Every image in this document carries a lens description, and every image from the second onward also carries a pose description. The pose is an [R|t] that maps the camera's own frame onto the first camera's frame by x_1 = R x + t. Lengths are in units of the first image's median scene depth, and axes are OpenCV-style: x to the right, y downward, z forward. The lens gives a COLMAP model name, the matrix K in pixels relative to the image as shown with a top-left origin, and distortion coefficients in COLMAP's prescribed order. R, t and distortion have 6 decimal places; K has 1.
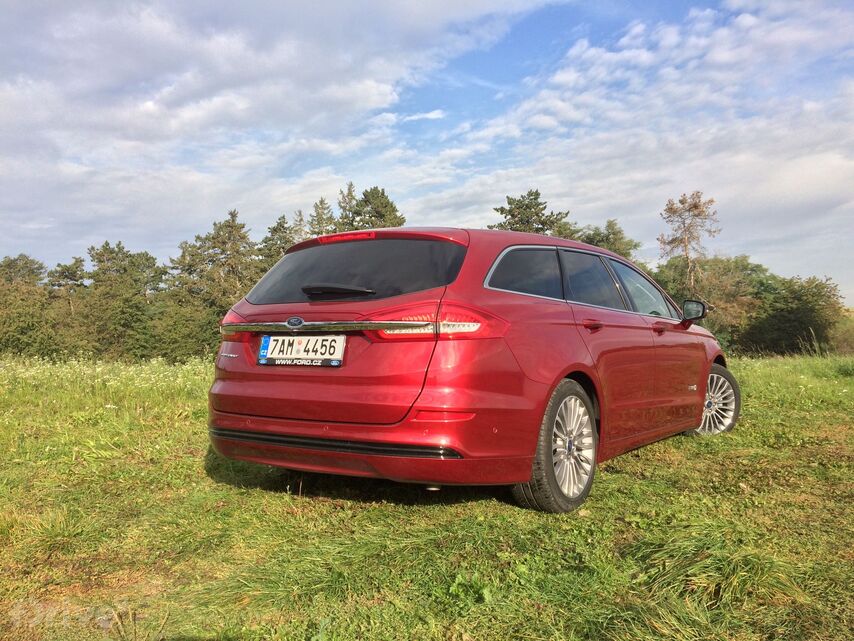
lens RADIAL K [[772.2, 0, 430.3], [0, 772.2, 314.1], [0, 0, 1]] dist [0.138108, -0.194137]
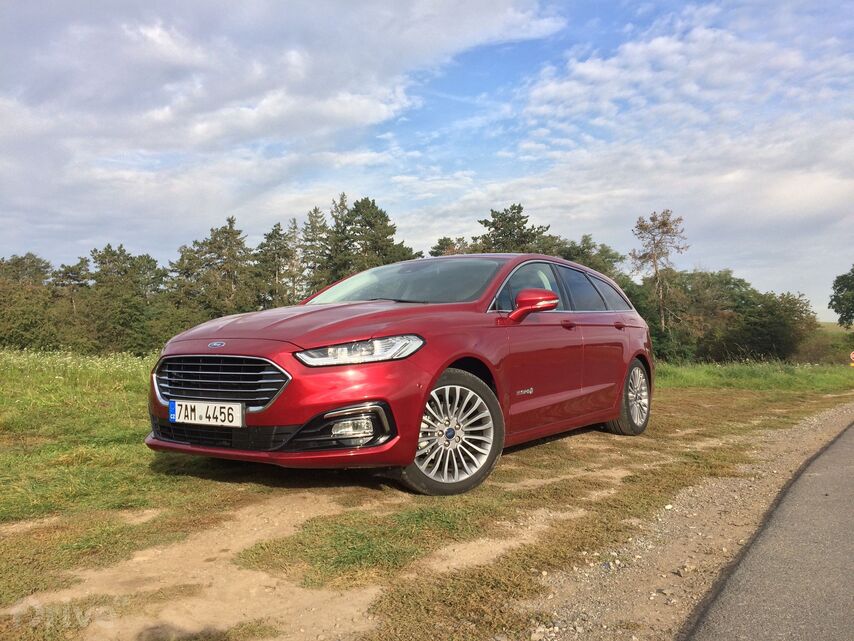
lens RADIAL K [[772.2, 0, 430.3], [0, 772.2, 314.1], [0, 0, 1]] dist [0.138108, -0.194137]
pose [[0.999733, 0.021924, -0.007312, 0.025781], [-0.021980, 0.999729, -0.007650, -0.000814], [0.007142, 0.007809, 0.999944, -0.042558]]
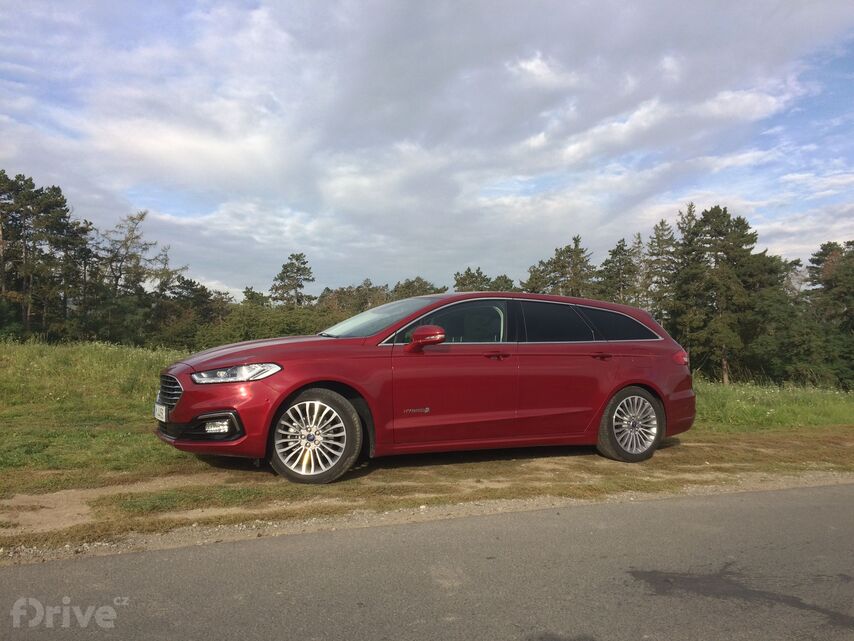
lens RADIAL K [[771.5, 0, 402.9], [0, 771.5, 322.7], [0, 0, 1]] dist [0.065159, -0.000513]
pose [[0.872104, 0.018067, -0.488986, 0.065740], [-0.023290, 0.999718, -0.004600, -0.003252], [0.488766, 0.015400, 0.872279, -0.046612]]
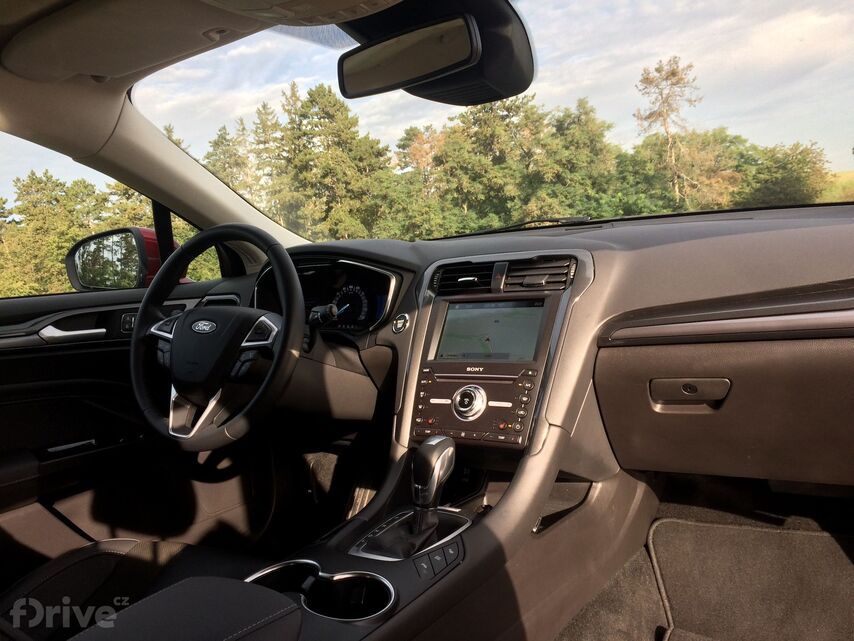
lens RADIAL K [[772.2, 0, 430.3], [0, 772.2, 314.1], [0, 0, 1]] dist [0.138108, -0.194137]
pose [[0.995472, -0.092547, 0.021699, 0.011314], [0.089216, 0.988423, 0.122720, 0.000104], [-0.032805, -0.120228, 0.992204, 0.059943]]
